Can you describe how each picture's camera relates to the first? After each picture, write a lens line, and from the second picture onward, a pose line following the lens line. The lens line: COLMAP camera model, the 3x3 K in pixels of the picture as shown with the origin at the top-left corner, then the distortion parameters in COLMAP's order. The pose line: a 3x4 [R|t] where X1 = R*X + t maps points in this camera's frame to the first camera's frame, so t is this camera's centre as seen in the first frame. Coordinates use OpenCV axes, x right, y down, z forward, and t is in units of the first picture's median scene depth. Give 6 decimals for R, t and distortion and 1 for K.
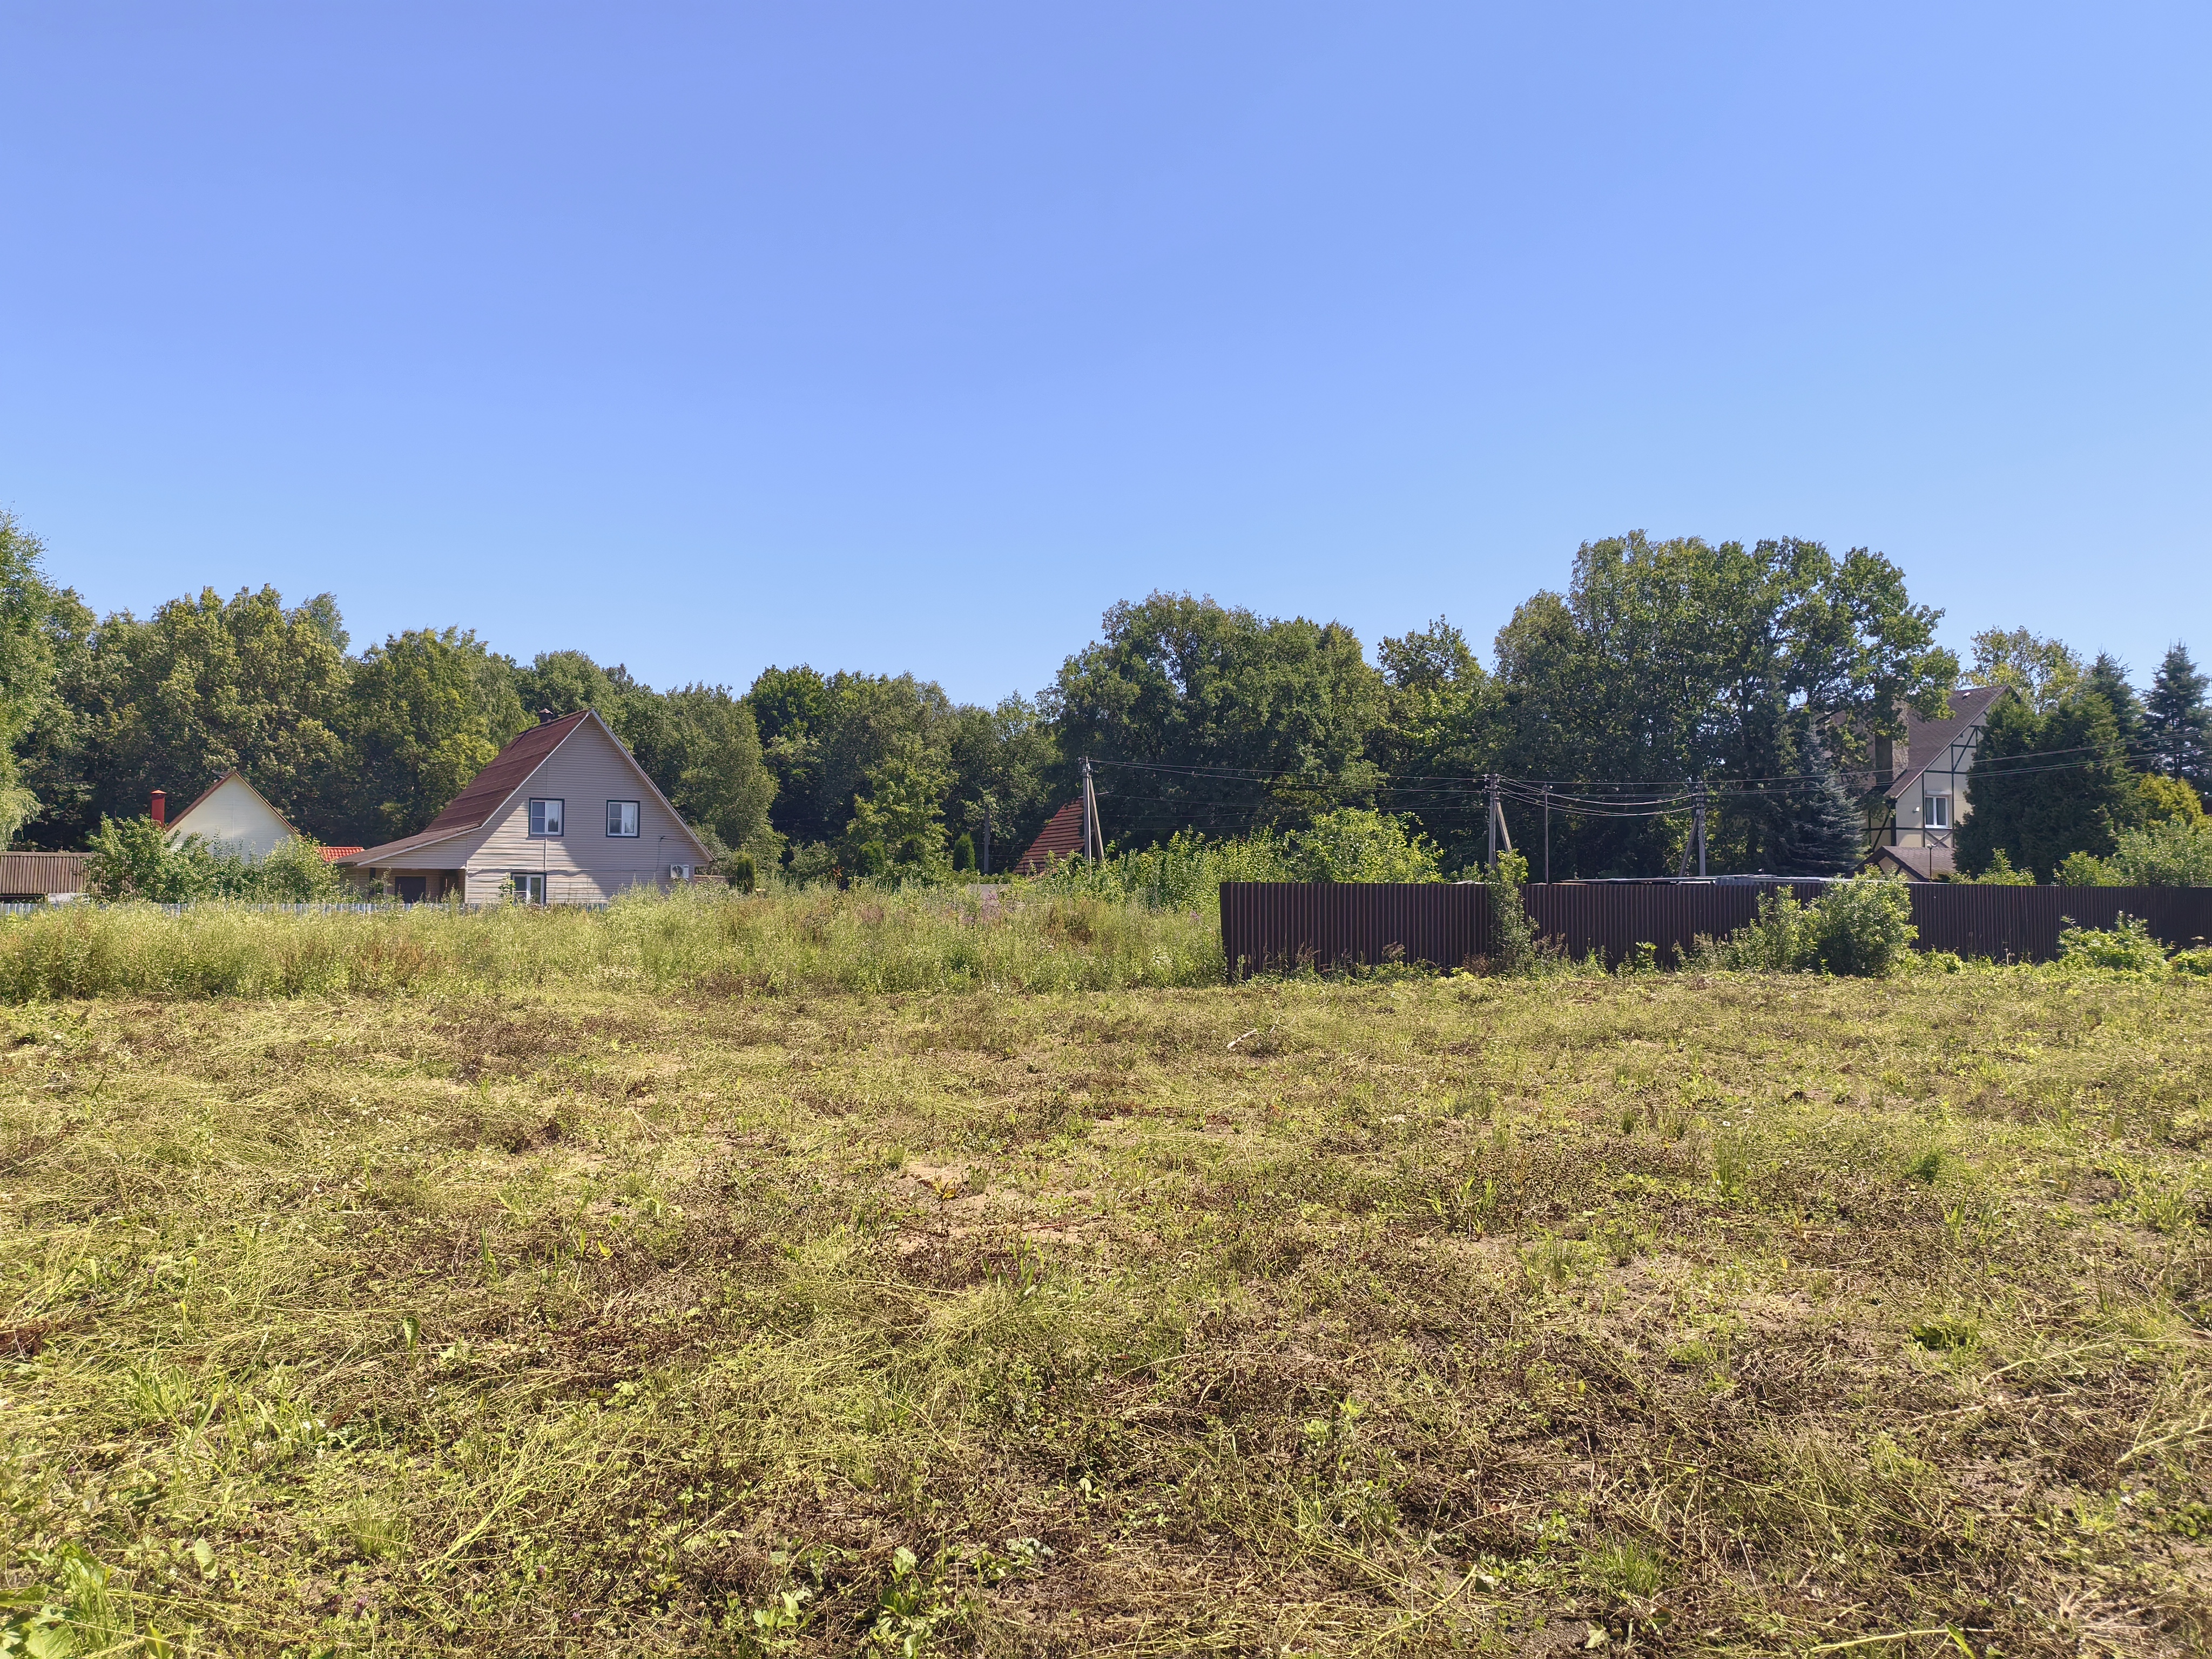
lens RADIAL K [[1702.8, 0, 1102.0], [0, 1702.8, 807.8], [0, 0, 1]] dist [0.019109, 0.026470]
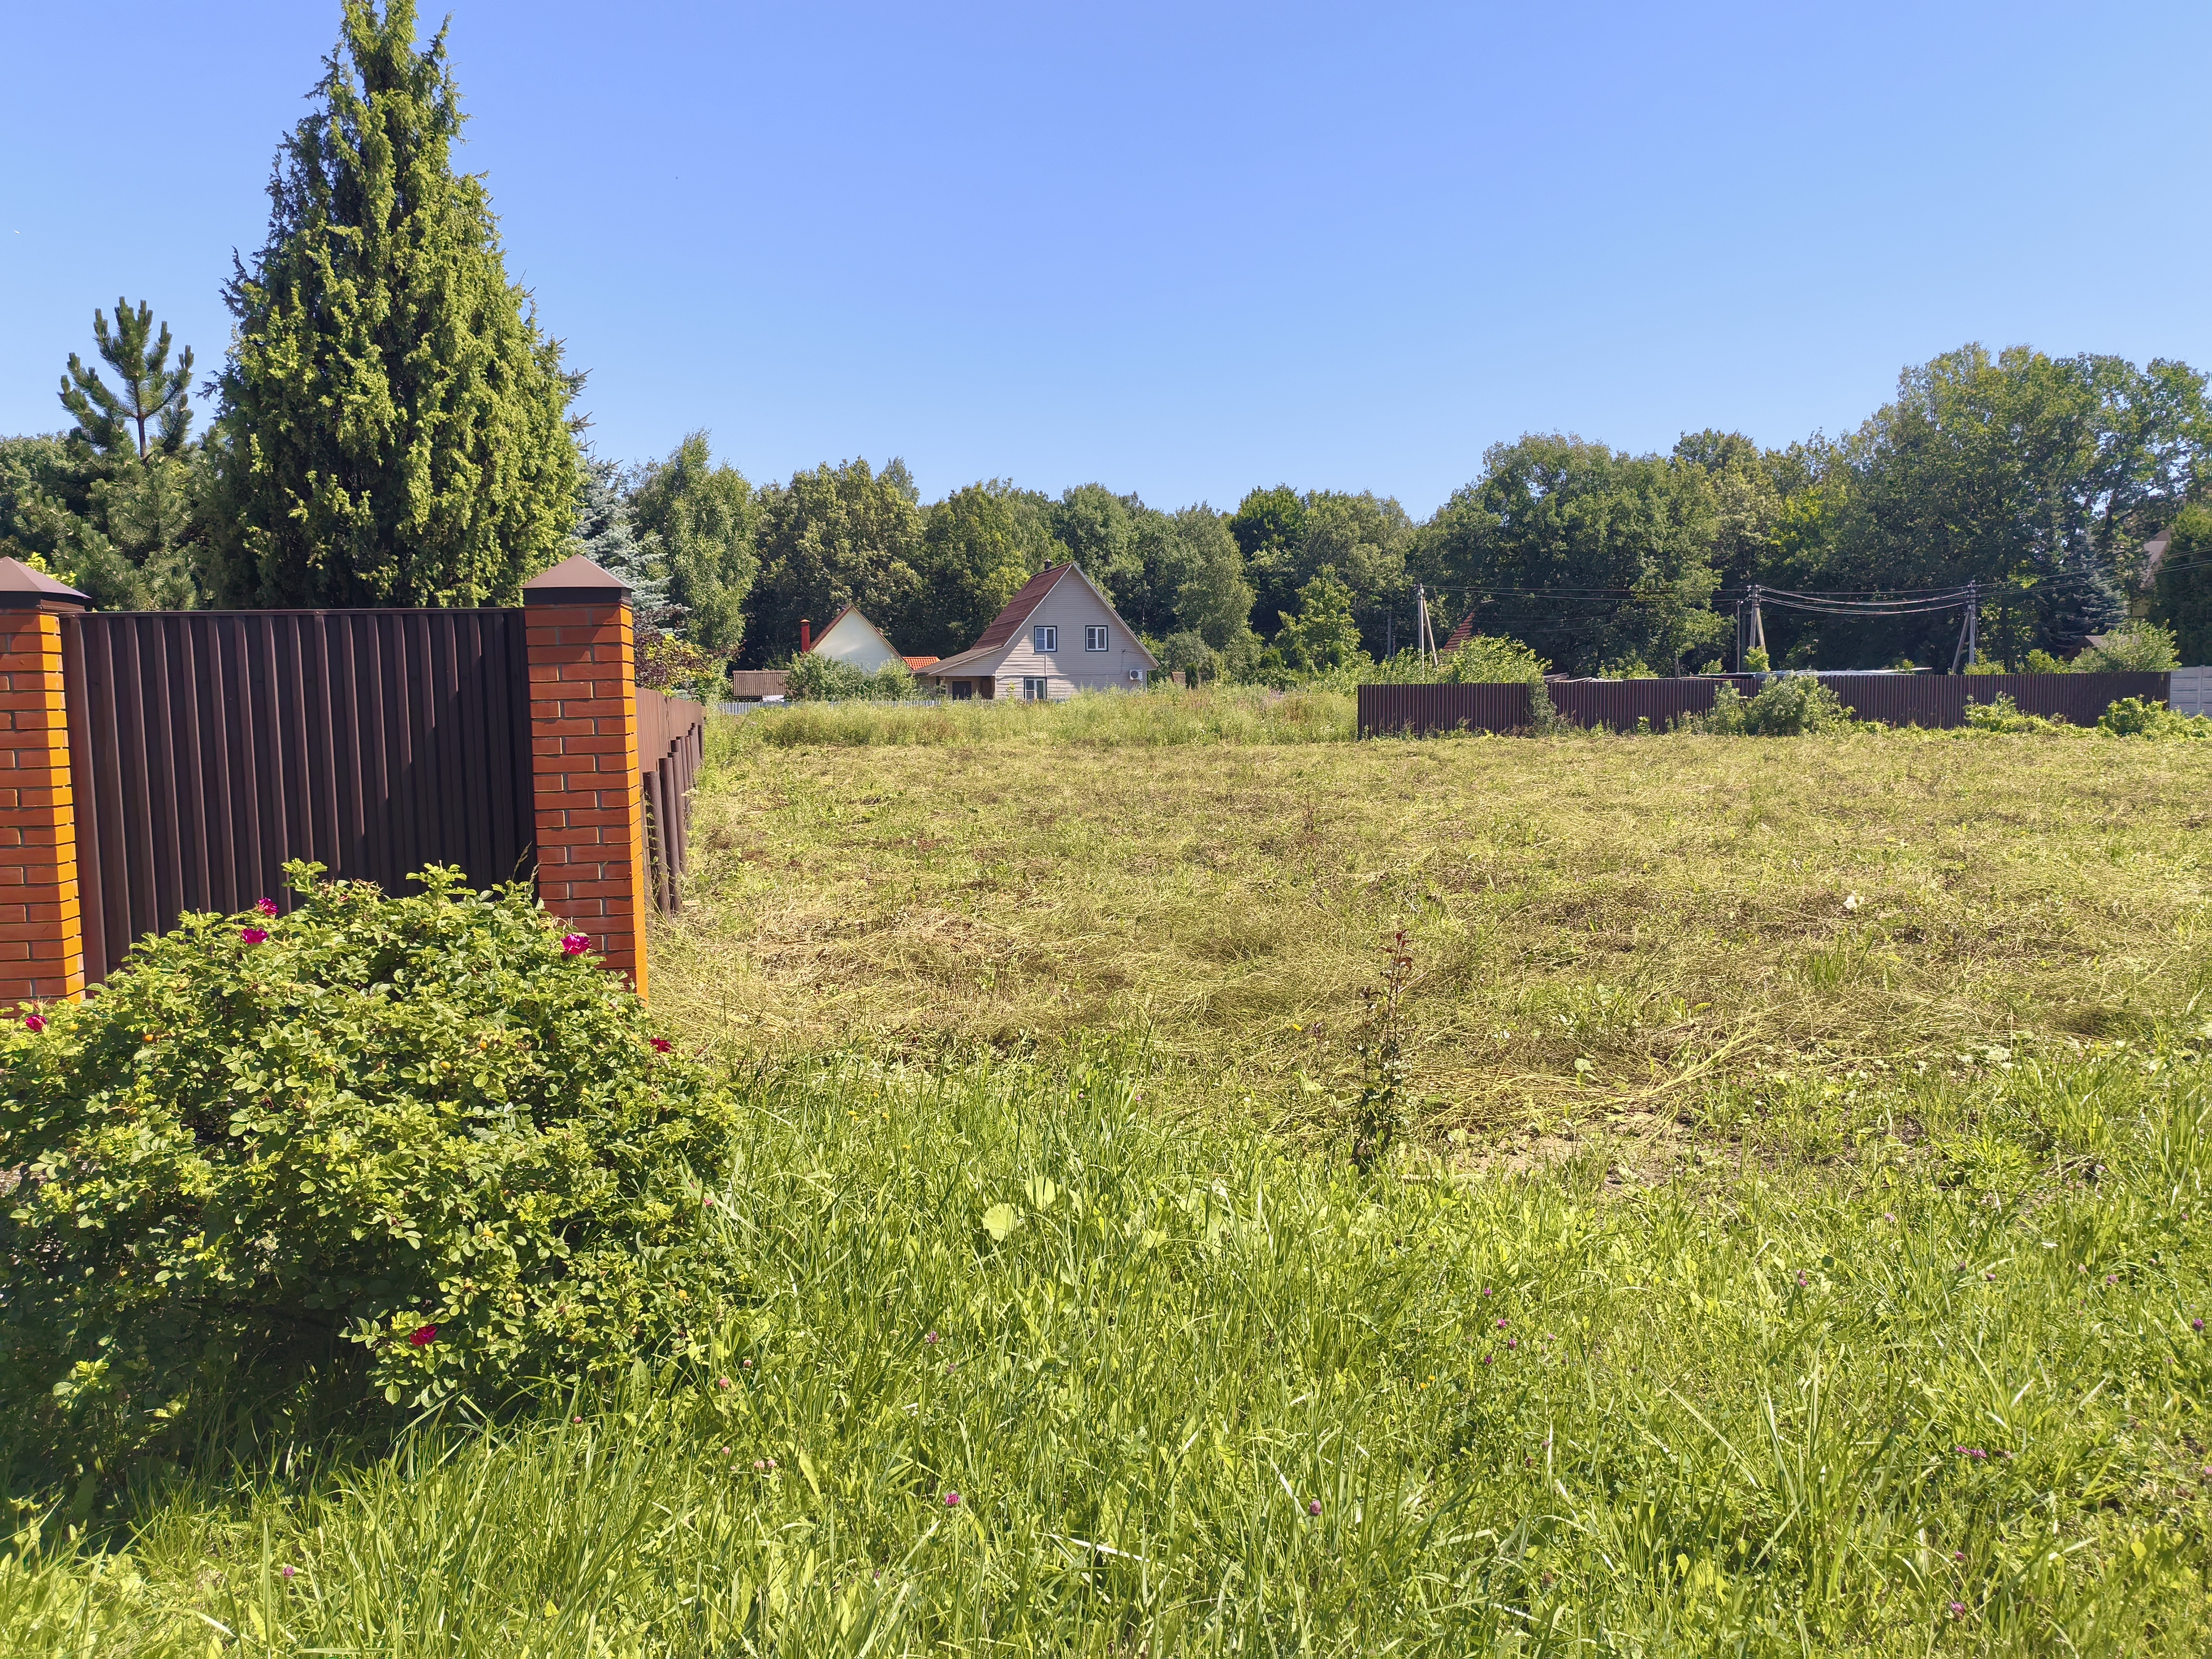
lens RADIAL K [[1702.8, 0, 1105.8], [0, 1702.8, 845.9], [0, 0, 1]] dist [0.019109, 0.026470]
pose [[0.949883, 0.015224, -0.312236, 0.130319], [0.030931, 0.989335, 0.142337, -0.018005], [0.311073, -0.144862, 0.939281, -0.273244]]
